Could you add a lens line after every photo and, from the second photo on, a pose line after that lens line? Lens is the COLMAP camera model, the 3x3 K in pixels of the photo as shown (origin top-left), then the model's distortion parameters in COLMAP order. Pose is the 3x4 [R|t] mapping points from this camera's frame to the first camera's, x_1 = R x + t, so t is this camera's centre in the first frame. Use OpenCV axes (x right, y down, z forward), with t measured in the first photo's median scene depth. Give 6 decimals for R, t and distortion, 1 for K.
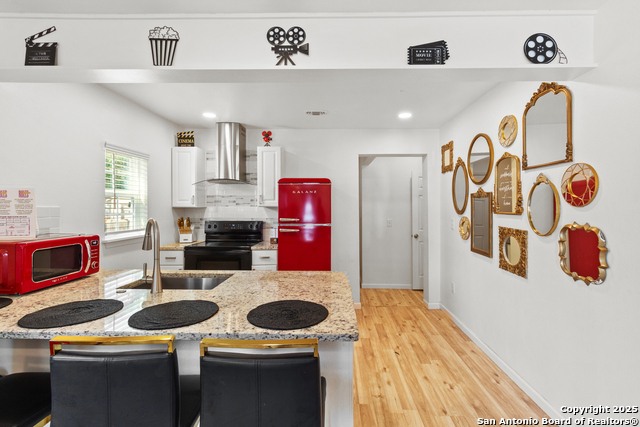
lens RADIAL K [[299.7, 0, 334.2], [0, 299.7, 209.3], [0, 0, 1]] dist [0.003191, 0.000242]
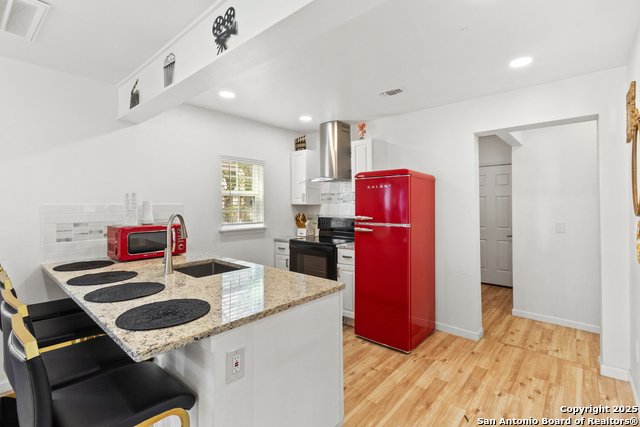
lens RADIAL K [[299.7, 0, 322.9], [0, 299.7, 208.4], [0, 0, 1]] dist [0.003191, 0.000242]
pose [[0.761923, 0.004760, -0.647650, 0.299014], [-0.001328, 0.999982, 0.005788, 0.000914], [0.647666, -0.003550, 0.761916, 0.204957]]
